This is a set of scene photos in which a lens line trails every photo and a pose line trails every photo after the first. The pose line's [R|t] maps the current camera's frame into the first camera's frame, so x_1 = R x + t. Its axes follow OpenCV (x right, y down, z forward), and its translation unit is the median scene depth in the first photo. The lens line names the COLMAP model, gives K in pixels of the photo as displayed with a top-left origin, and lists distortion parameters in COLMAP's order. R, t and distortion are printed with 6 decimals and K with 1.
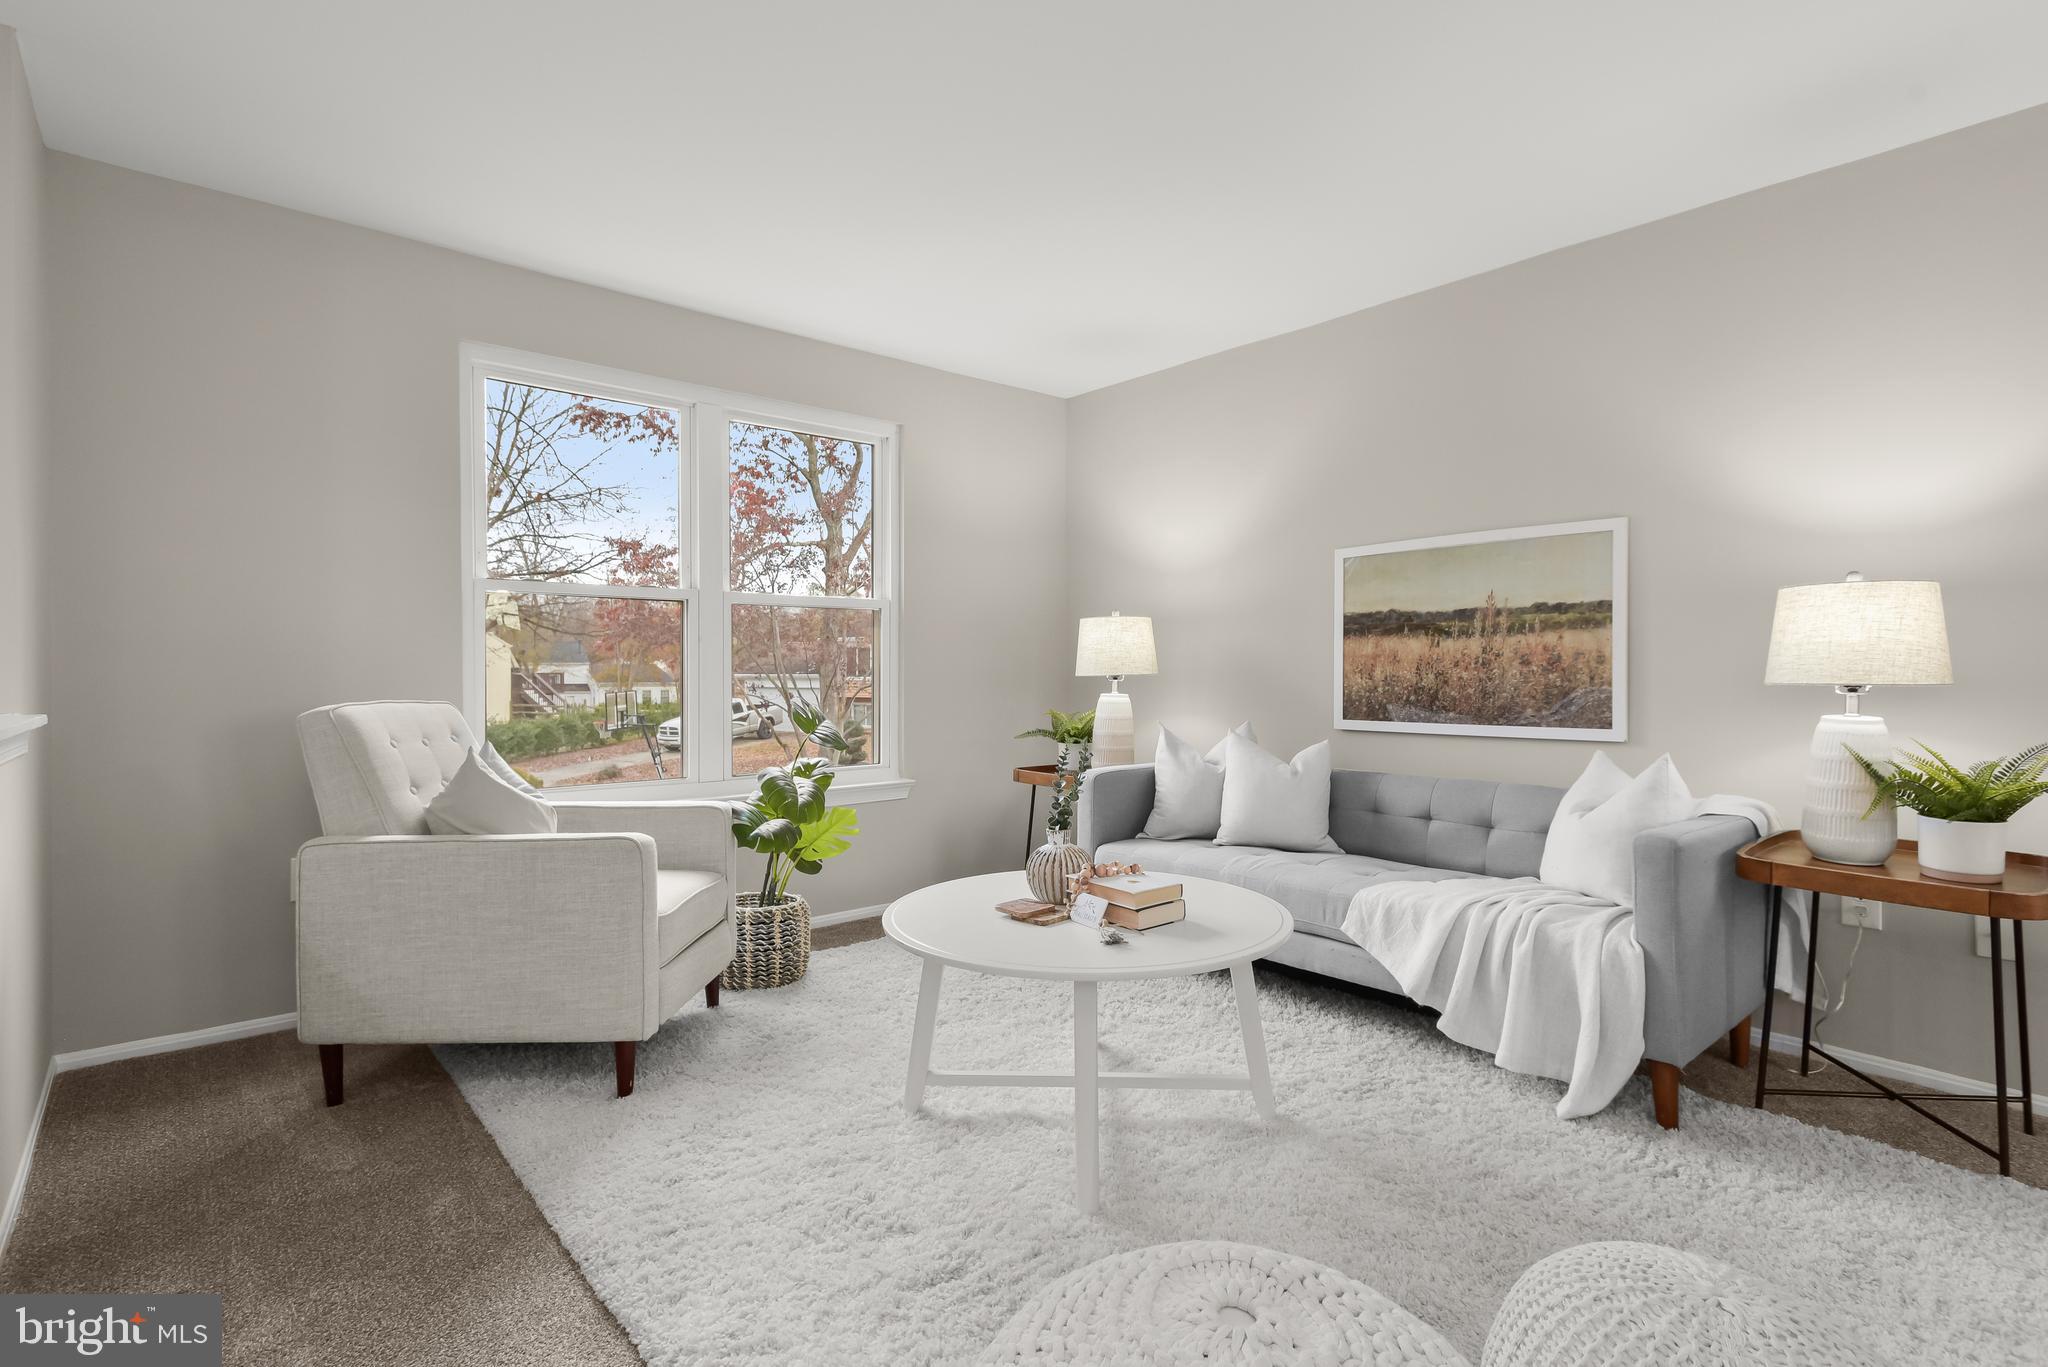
lens RADIAL K [[990.1, 0, 1024.0], [0, 990.1, 683.5], [0, 0, 1]] dist [0.004686, 0.000112]
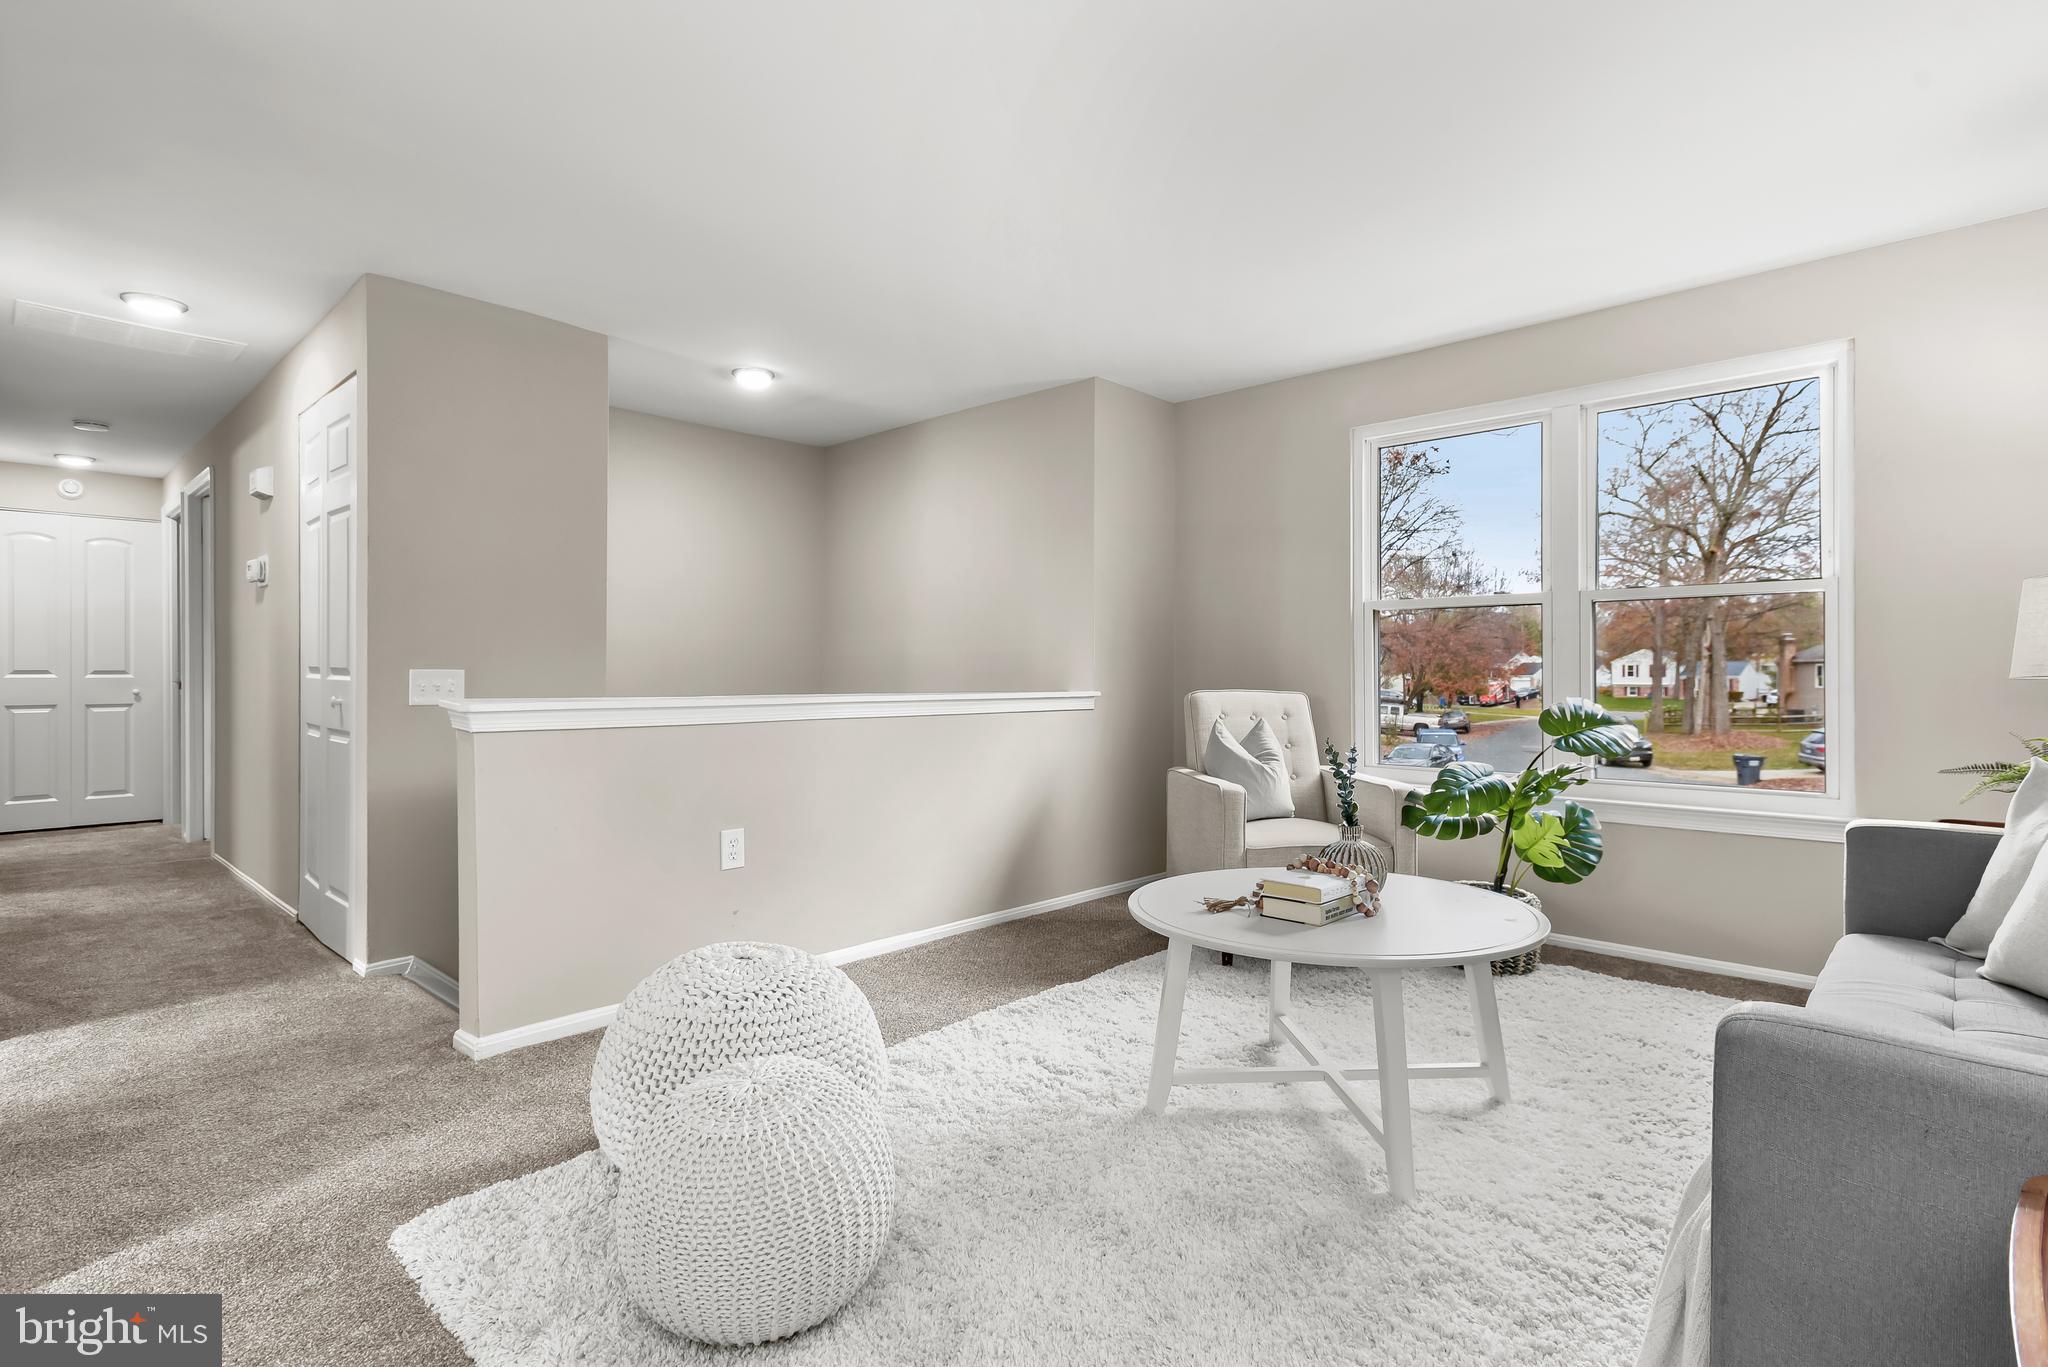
lens RADIAL K [[990.1, 0, 1024.0], [0, 990.1, 683.5], [0, 0, 1]] dist [0.004686, 0.000112]
pose [[0.105237, 0.014207, -0.994346, 0.920279], [-0.014545, 0.999813, 0.012745, -0.007138], [0.994341, 0.013121, 0.105424, 0.512951]]
